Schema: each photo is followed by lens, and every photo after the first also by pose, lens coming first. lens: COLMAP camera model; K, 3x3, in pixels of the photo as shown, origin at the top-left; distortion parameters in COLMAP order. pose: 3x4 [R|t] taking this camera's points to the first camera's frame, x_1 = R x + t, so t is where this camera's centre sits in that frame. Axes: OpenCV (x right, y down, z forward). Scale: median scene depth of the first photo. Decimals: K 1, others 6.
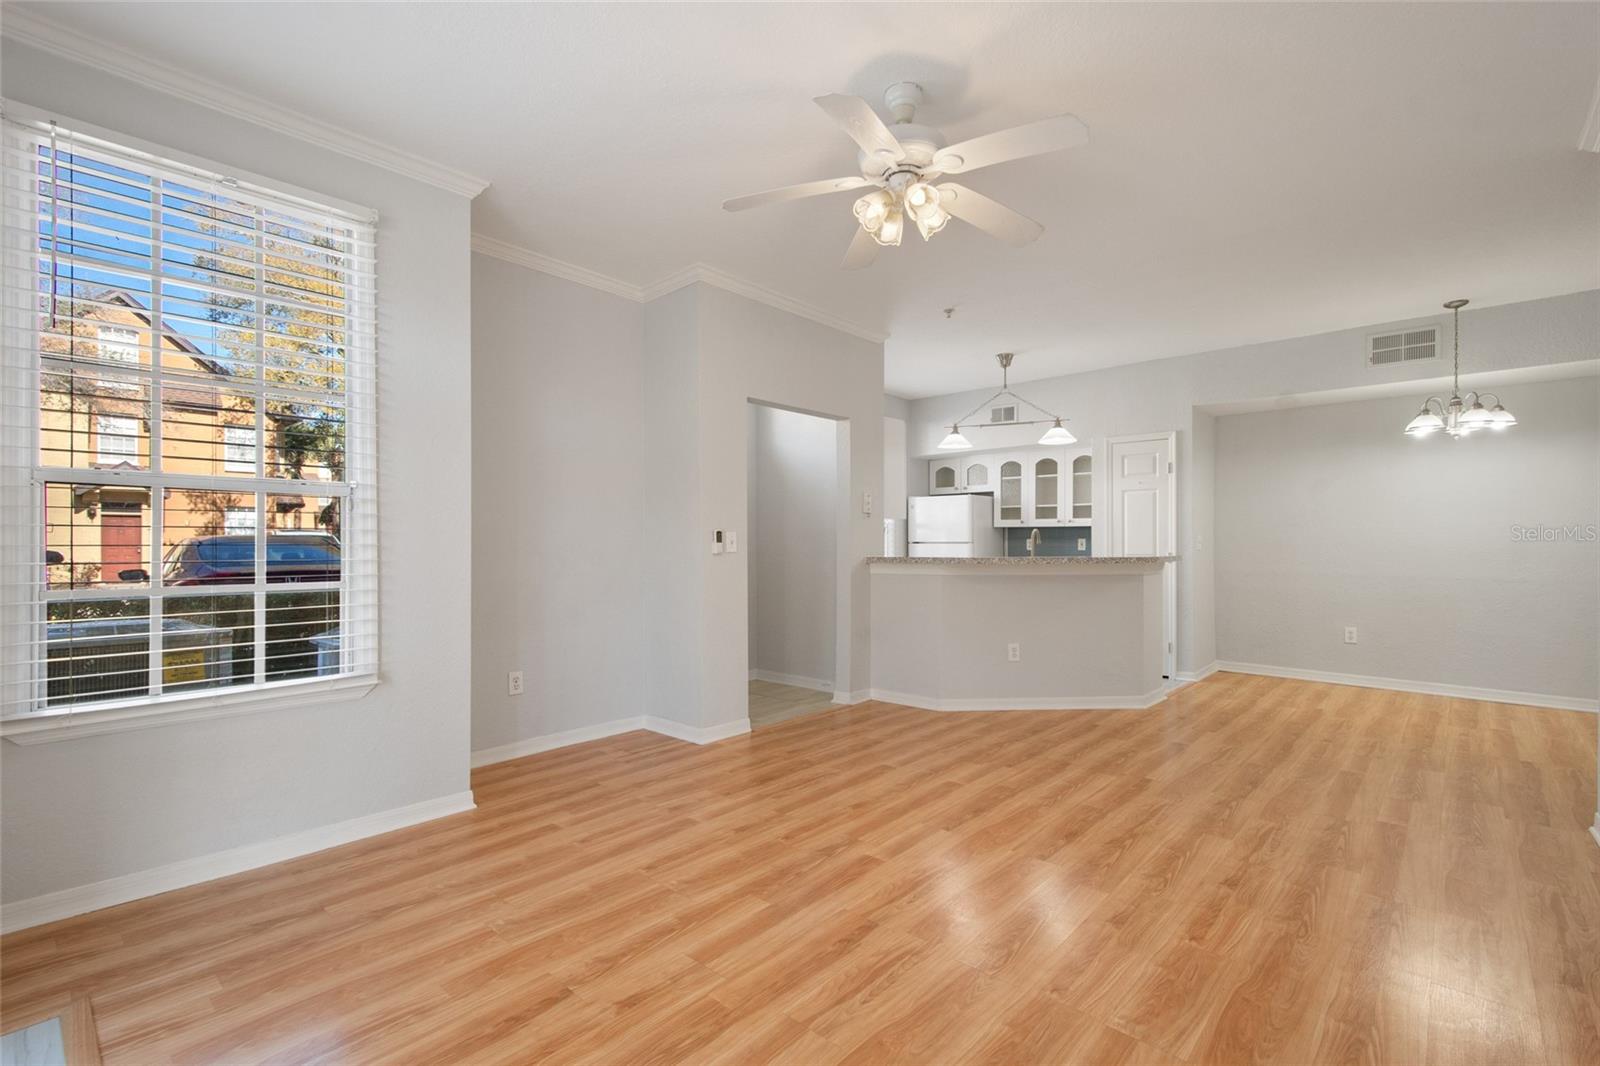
lens RADIAL K [[714.8, 0, 800.0], [0, 714.8, 533.0], [0, 0, 1]] dist [0.013709, 0.000180]
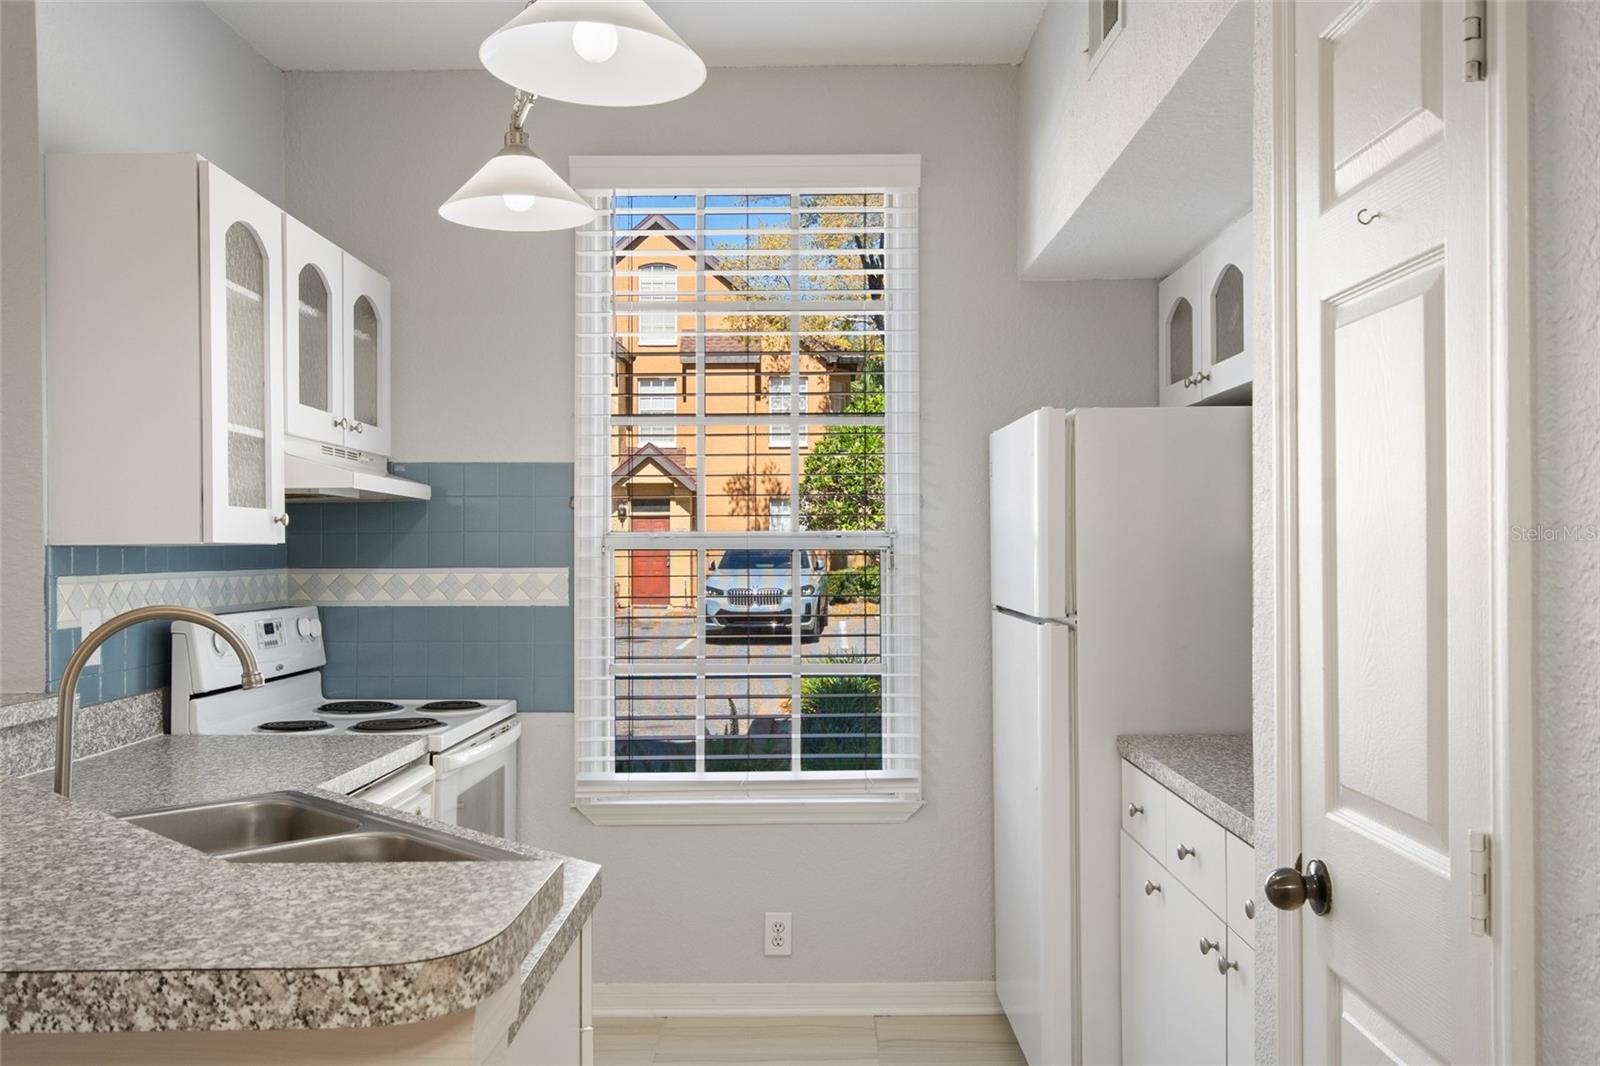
lens RADIAL K [[1313.3, 0, 802.4], [0, 1313.3, 533.1], [0, 0, 1]] dist [0.007564, -0.002962]
pose [[0.671925, -0.010701, -0.740542, 0.853257], [0.016542, 0.999863, 0.000561, -0.026884], [0.740434, -0.012627, 0.672010, 1.144164]]
